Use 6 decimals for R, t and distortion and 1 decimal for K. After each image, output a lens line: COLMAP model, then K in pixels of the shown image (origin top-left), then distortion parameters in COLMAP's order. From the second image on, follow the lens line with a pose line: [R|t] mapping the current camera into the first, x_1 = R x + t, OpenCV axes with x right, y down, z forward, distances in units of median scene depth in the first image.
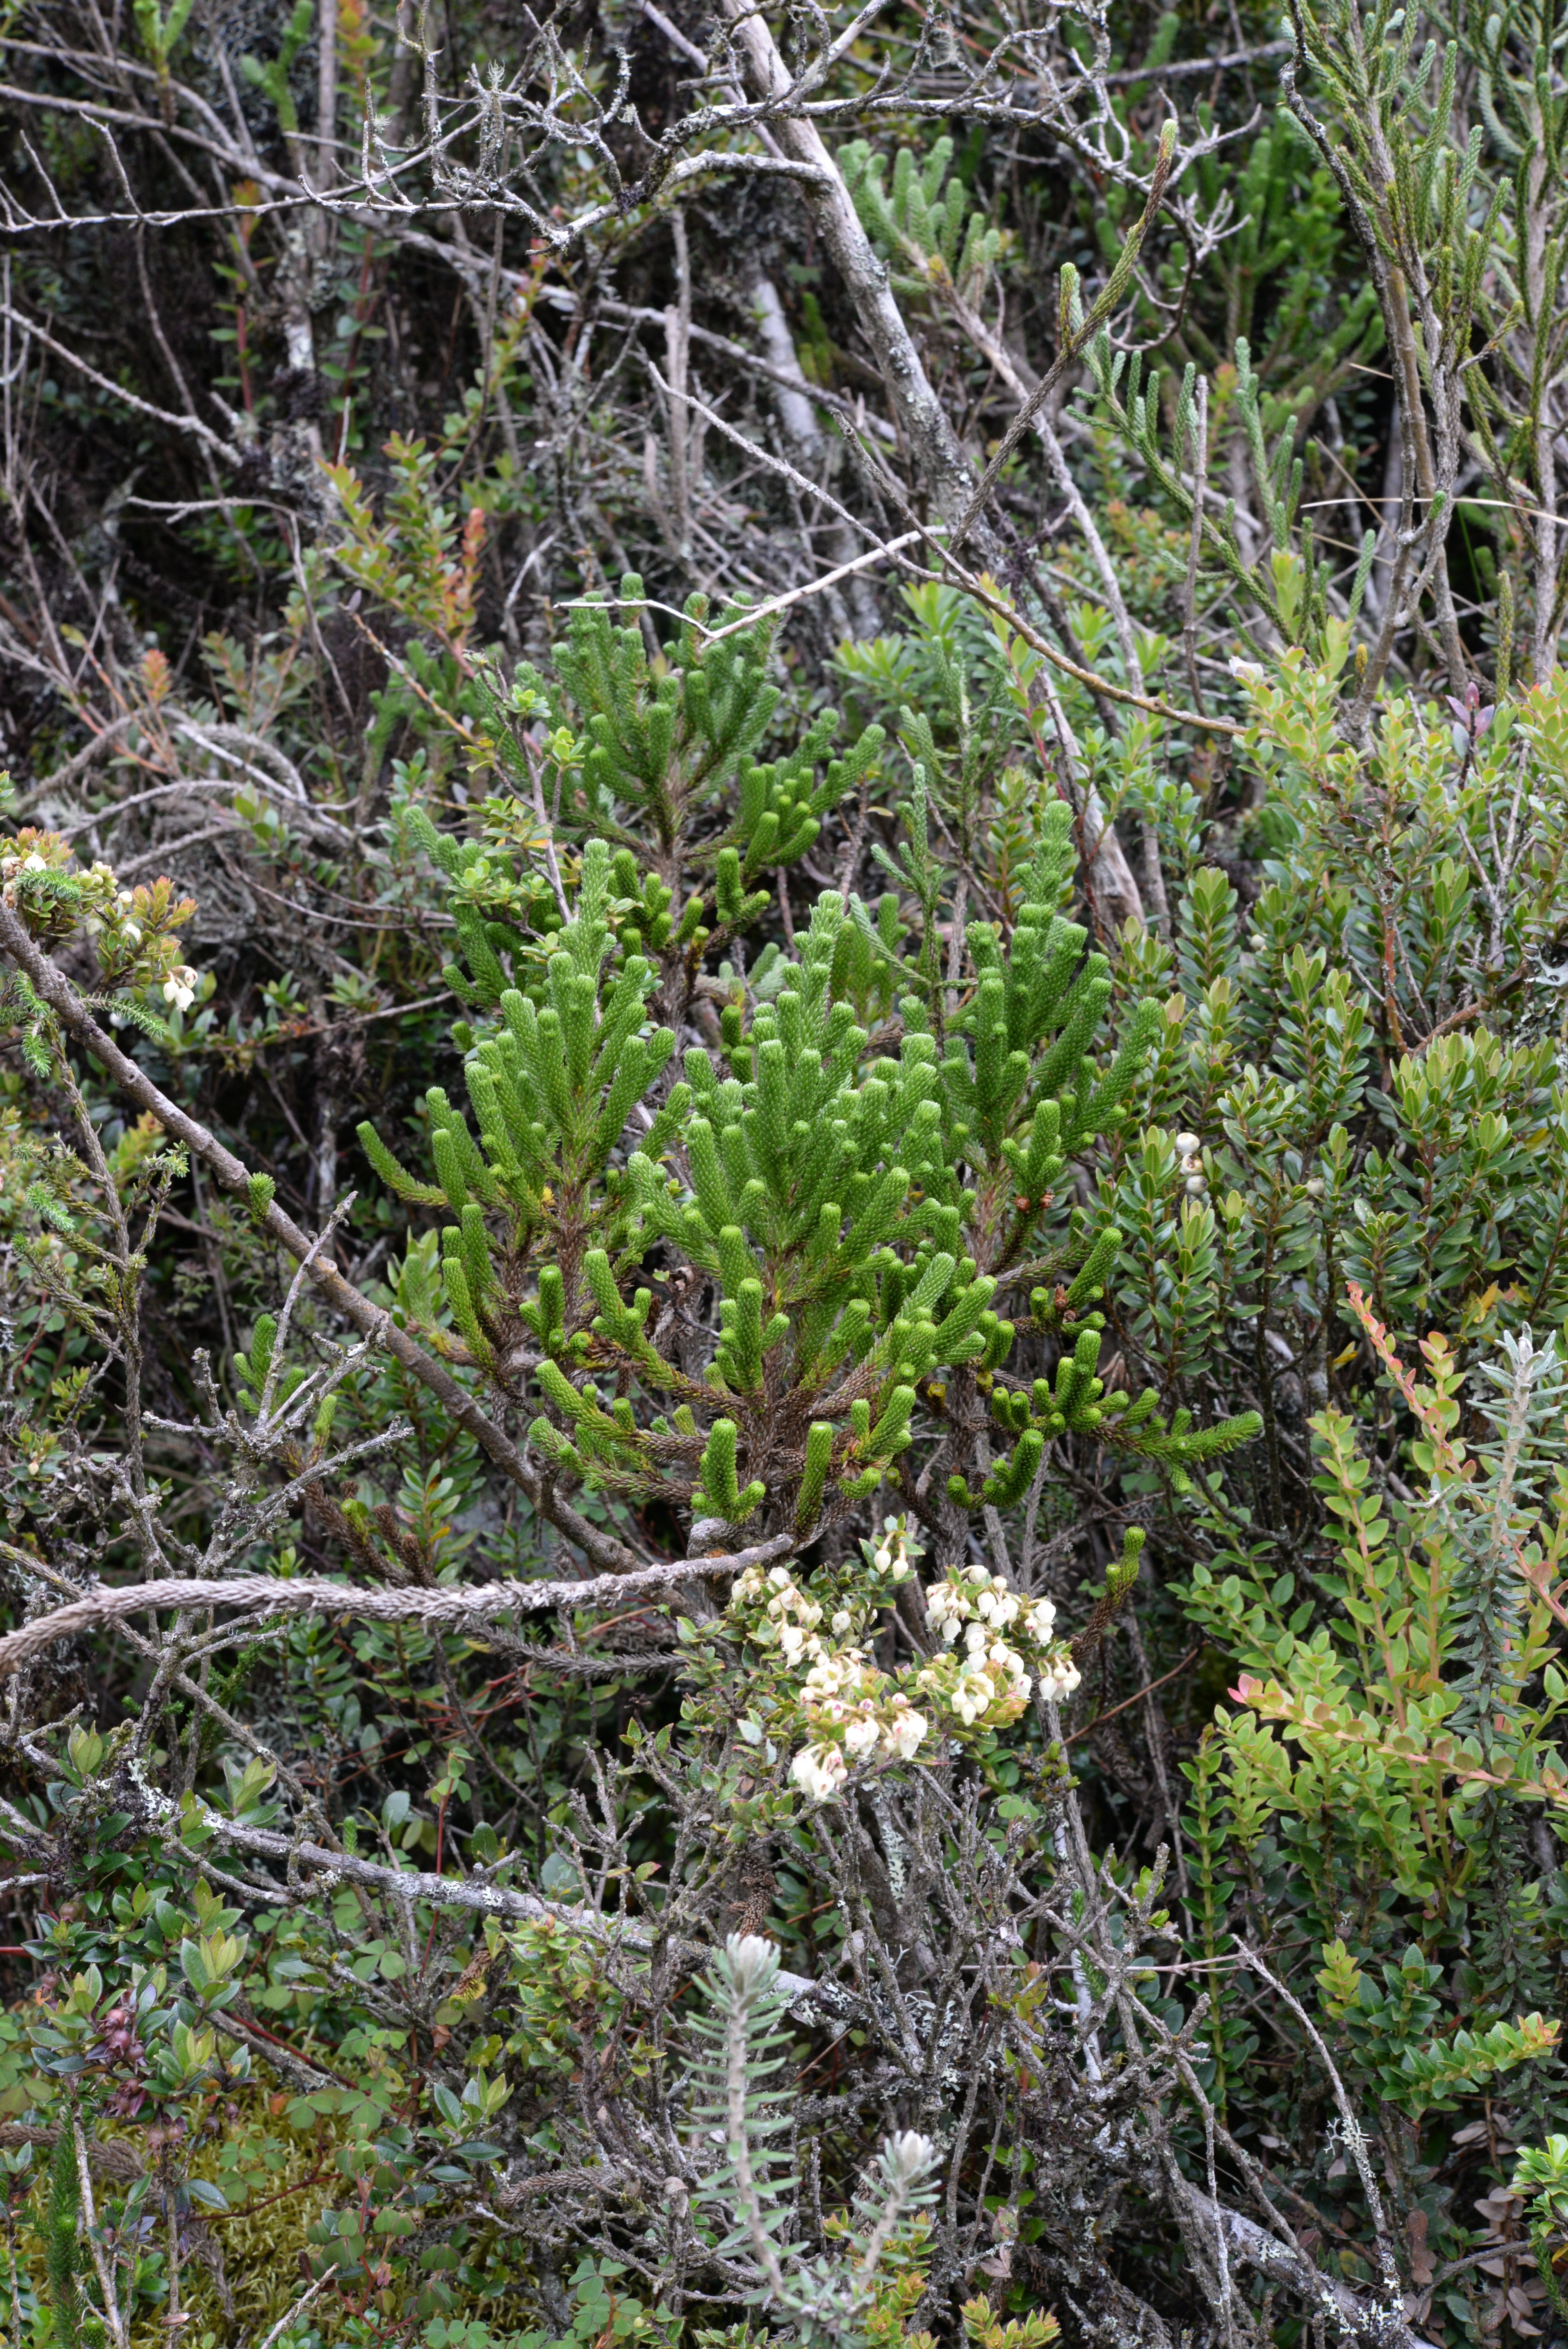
lens RADIAL K [[3927.2, 0, 784.0], [0, 3927.2, 1231.6], [0, 0, 1]] dist [-0.027765, 0.749595]
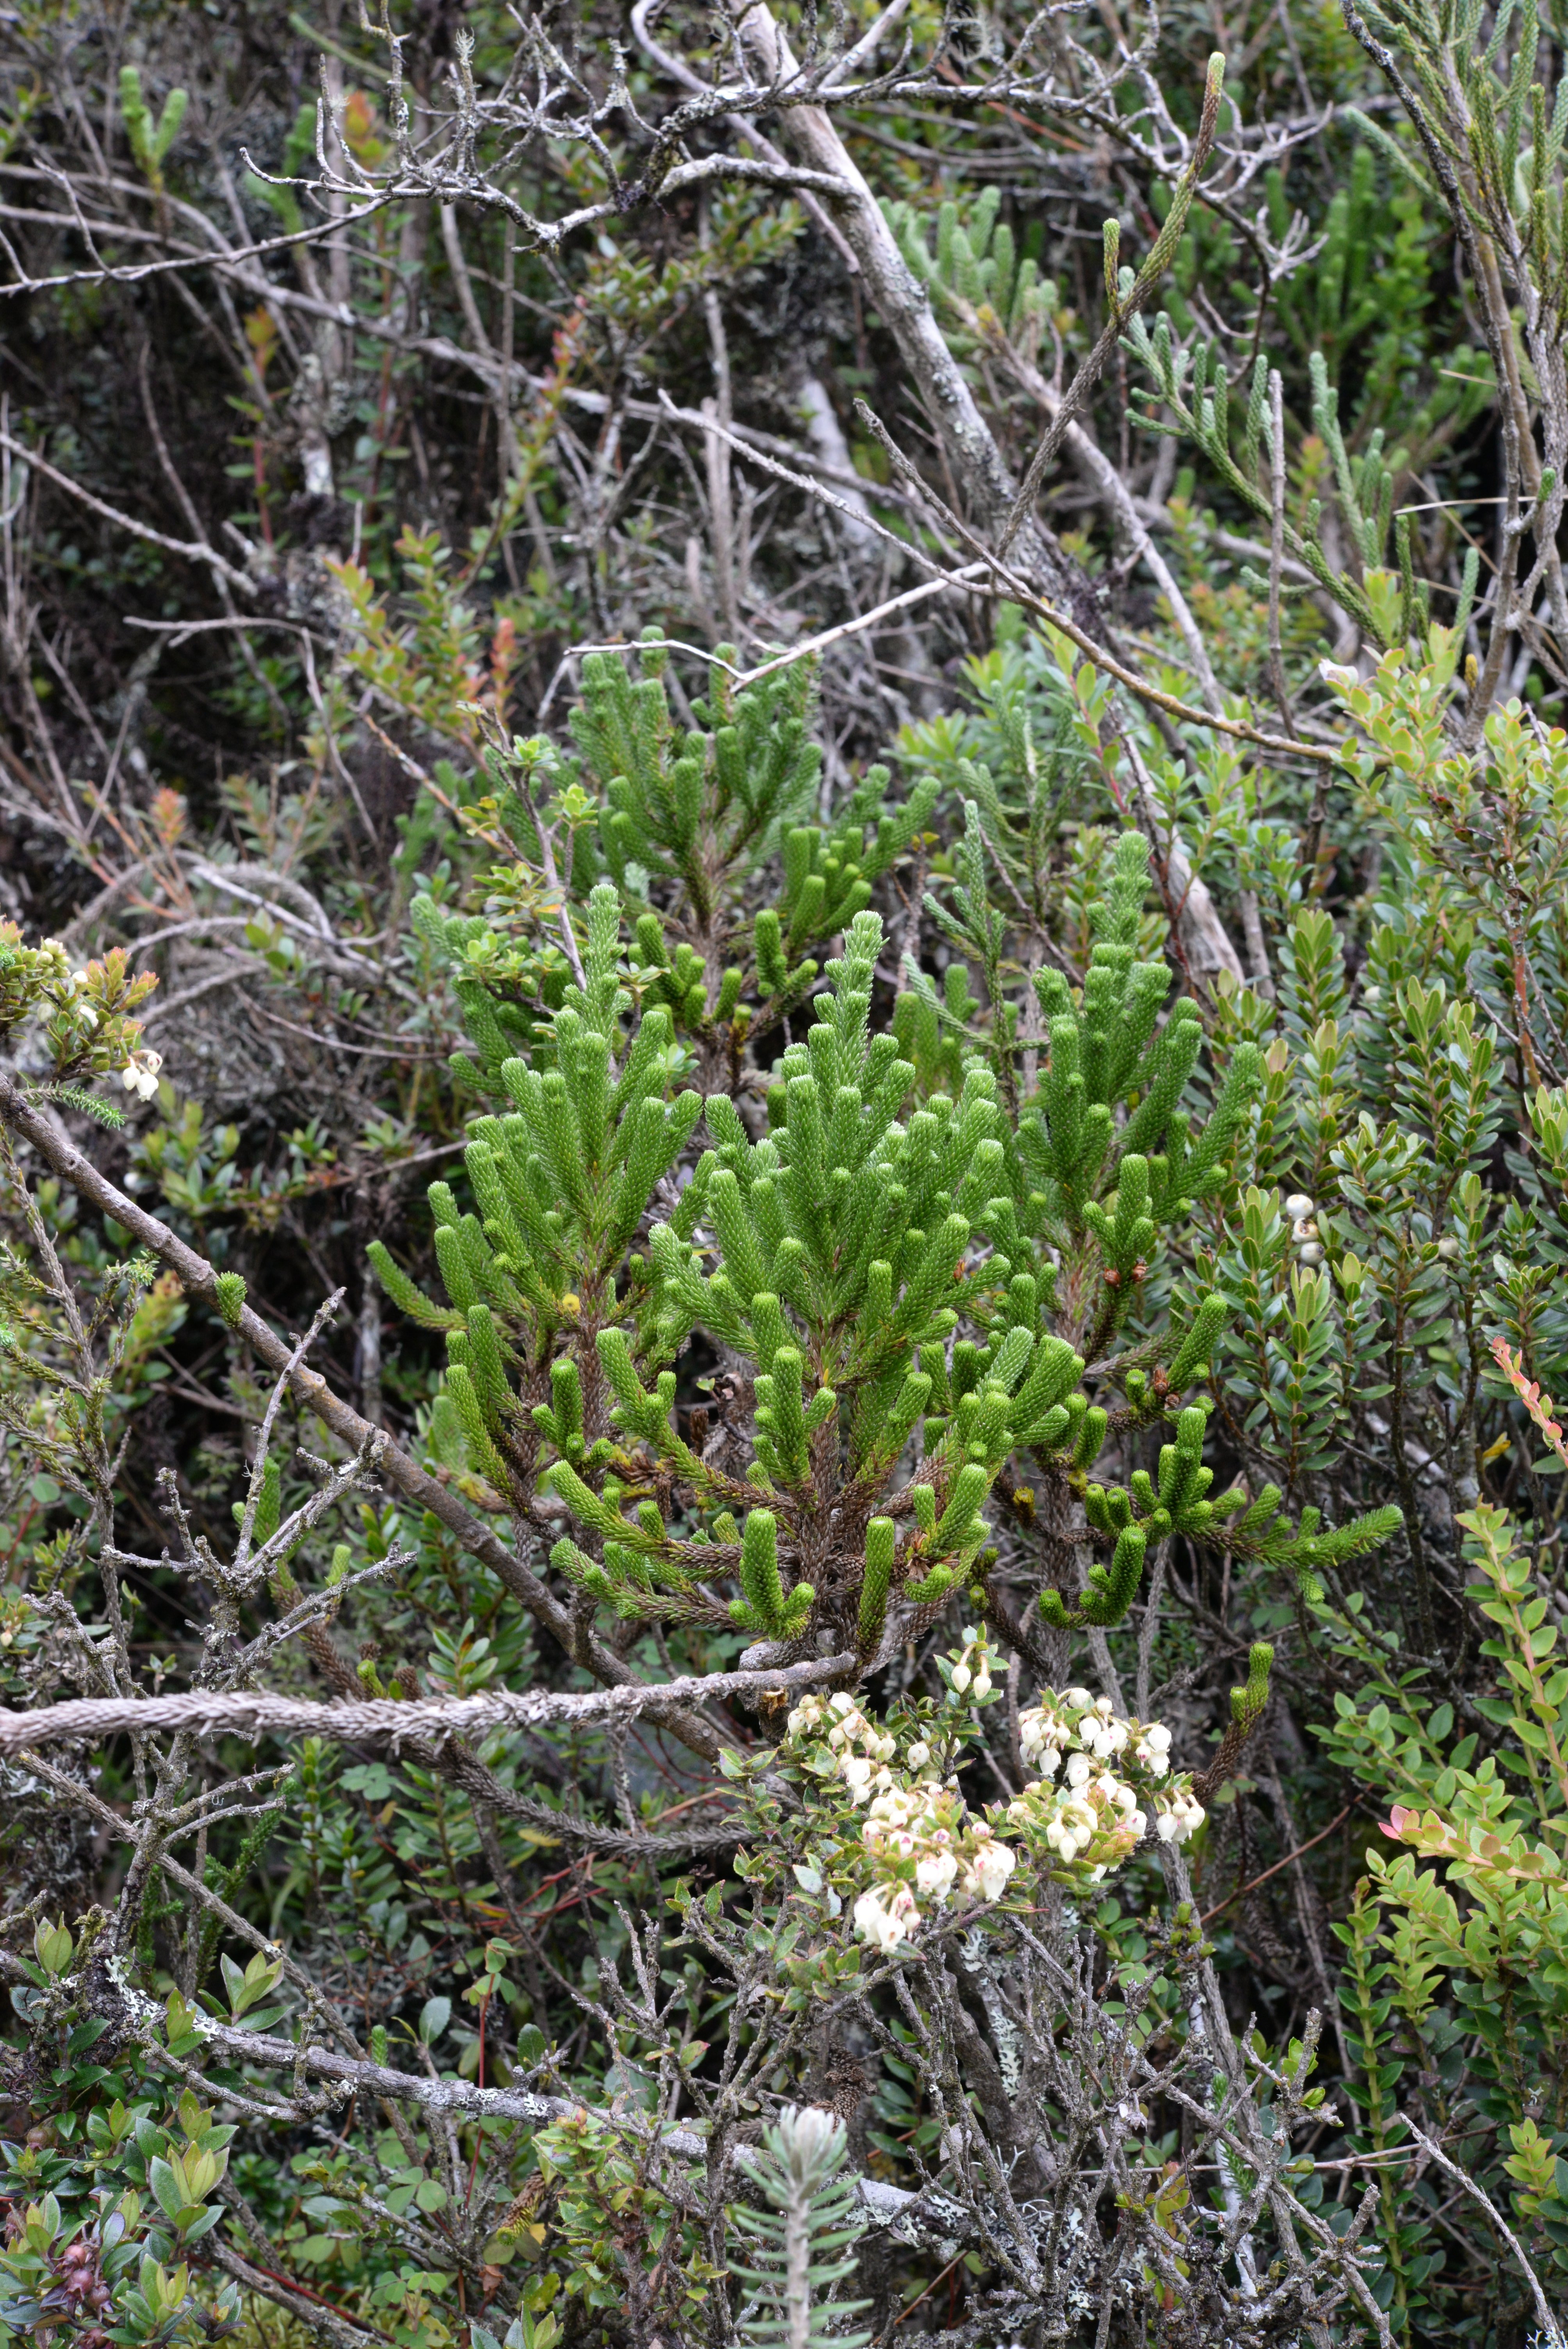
lens RADIAL K [[3927.2, 0, 784.0], [0, 3927.2, 1231.6], [0, 0, 1]] dist [-0.027765, 0.749595]
pose [[0.998132, -0.047536, -0.038380, 0.021369], [0.044495, 0.996074, -0.076532, 0.045130], [0.041867, 0.074681, 0.996328, 0.124223]]
